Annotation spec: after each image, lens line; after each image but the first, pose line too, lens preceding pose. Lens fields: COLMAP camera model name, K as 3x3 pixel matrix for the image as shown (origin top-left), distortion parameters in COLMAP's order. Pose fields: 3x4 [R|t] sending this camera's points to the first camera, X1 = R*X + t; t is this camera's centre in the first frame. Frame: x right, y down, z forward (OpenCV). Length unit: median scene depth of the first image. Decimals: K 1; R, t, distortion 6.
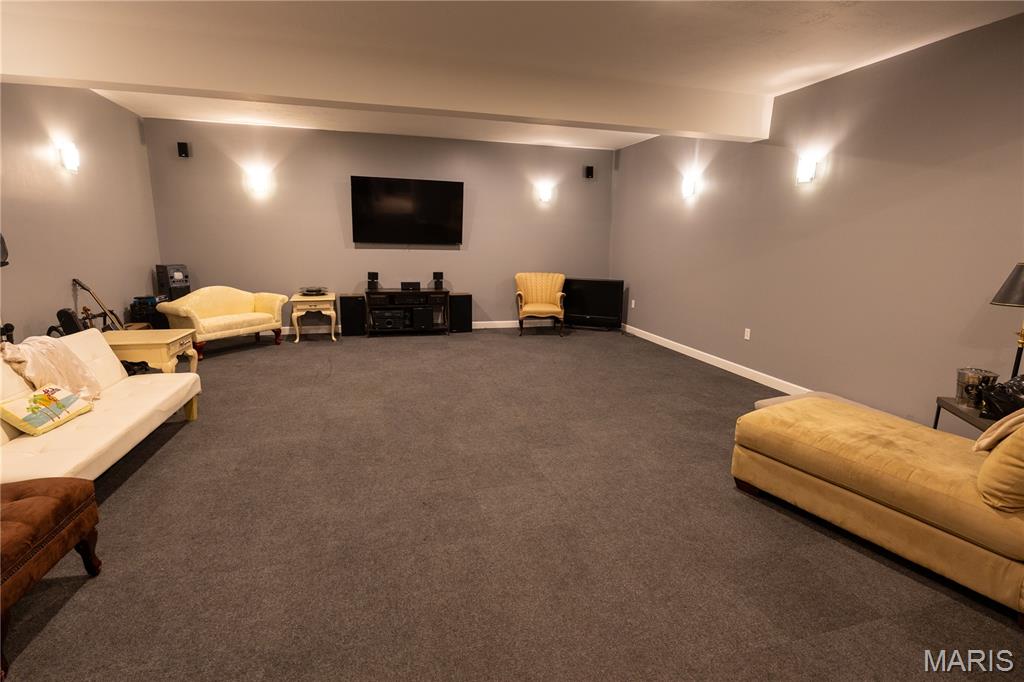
lens RADIAL K [[497.0, 0, 514.2], [0, 497.0, 342.8], [0, 0, 1]] dist [-0.015106, 0.001528]
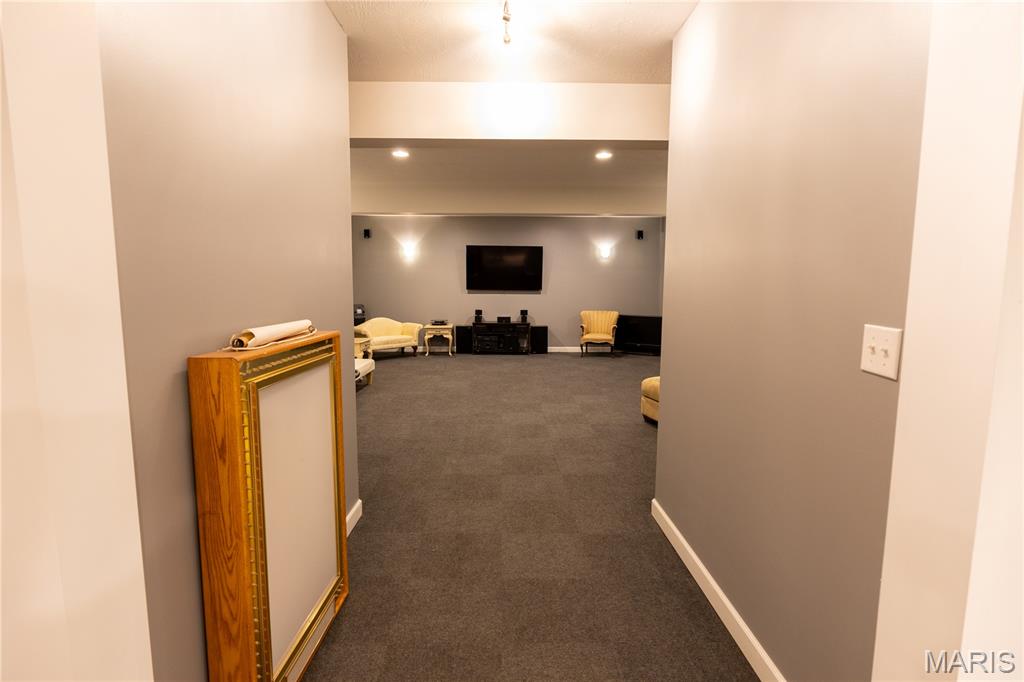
lens RADIAL K [[497.0, 0, 510.4], [0, 497.0, 341.8], [0, 0, 1]] dist [-0.015106, 0.001528]
pose [[0.966366, 0.014680, -0.256753, 0.175298], [-0.038917, 0.995219, -0.089577, 0.075127], [0.254210, 0.096556, 0.962317, -0.353468]]
